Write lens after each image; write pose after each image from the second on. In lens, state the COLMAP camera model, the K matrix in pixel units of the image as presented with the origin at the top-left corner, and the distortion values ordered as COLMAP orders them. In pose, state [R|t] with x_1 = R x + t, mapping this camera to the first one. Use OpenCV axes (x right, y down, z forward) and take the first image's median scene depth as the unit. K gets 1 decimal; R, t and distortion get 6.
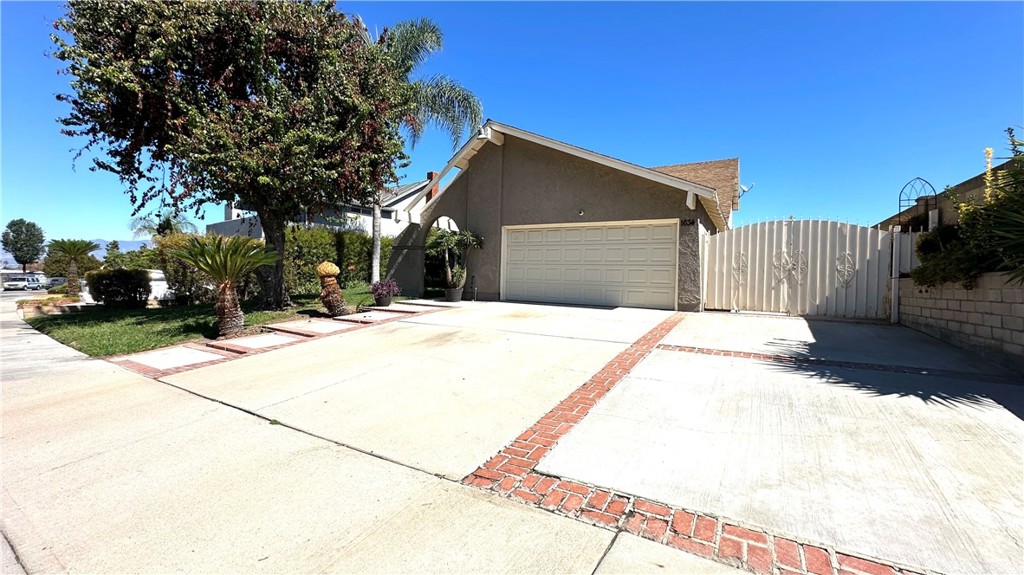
lens RADIAL K [[411.1, 0, 514.8], [0, 411.1, 285.9], [0, 0, 1]] dist [-0.008409, 0.000692]
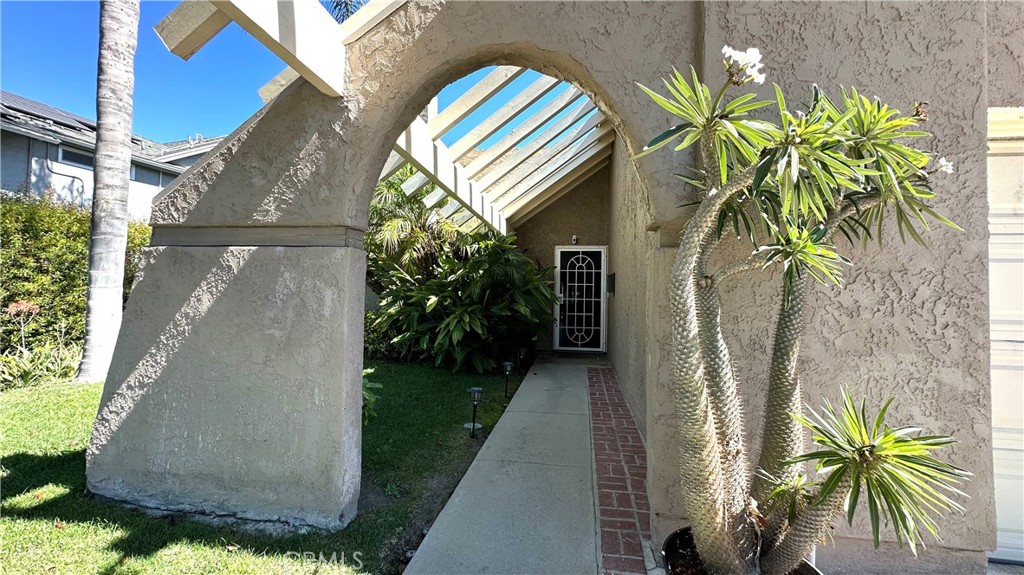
lens RADIAL K [[411.1, 0, 510.7], [0, 411.1, 284.7], [0, 0, 1]] dist [-0.008409, 0.000692]
pose [[0.933116, -0.000377, 0.359574, -0.300626], [0.013284, 0.999353, -0.033427, -0.087436], [-0.359329, 0.035968, 0.932518, 1.078369]]
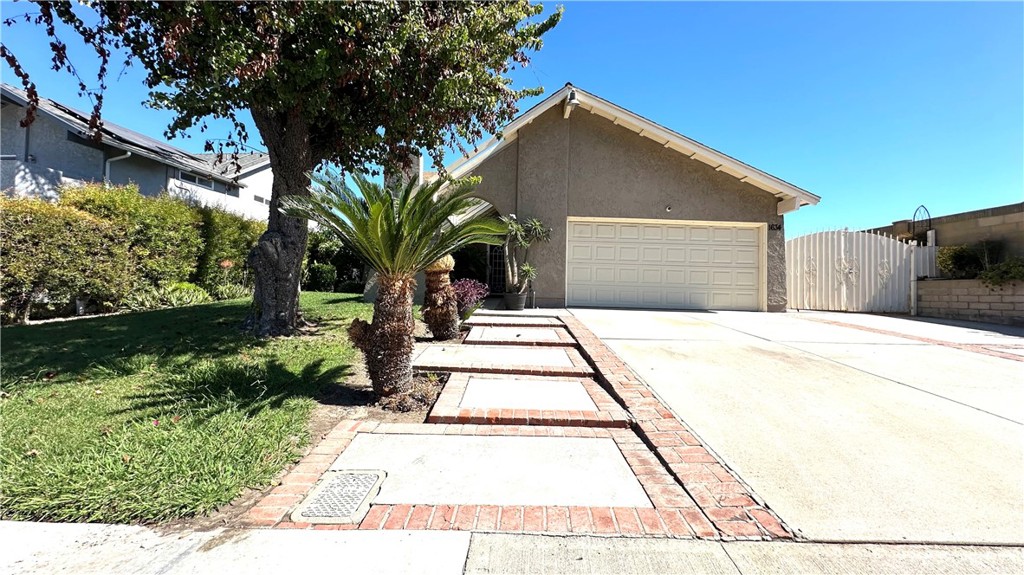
lens RADIAL K [[411.1, 0, 511.8], [0, 411.1, 284.1], [0, 0, 1]] dist [-0.008409, 0.000692]
pose [[0.860739, 0.004328, 0.509029, -0.639720], [0.006952, 0.999771, -0.020256, 0.006659], [-0.509000, 0.020974, 0.860511, 0.413982]]
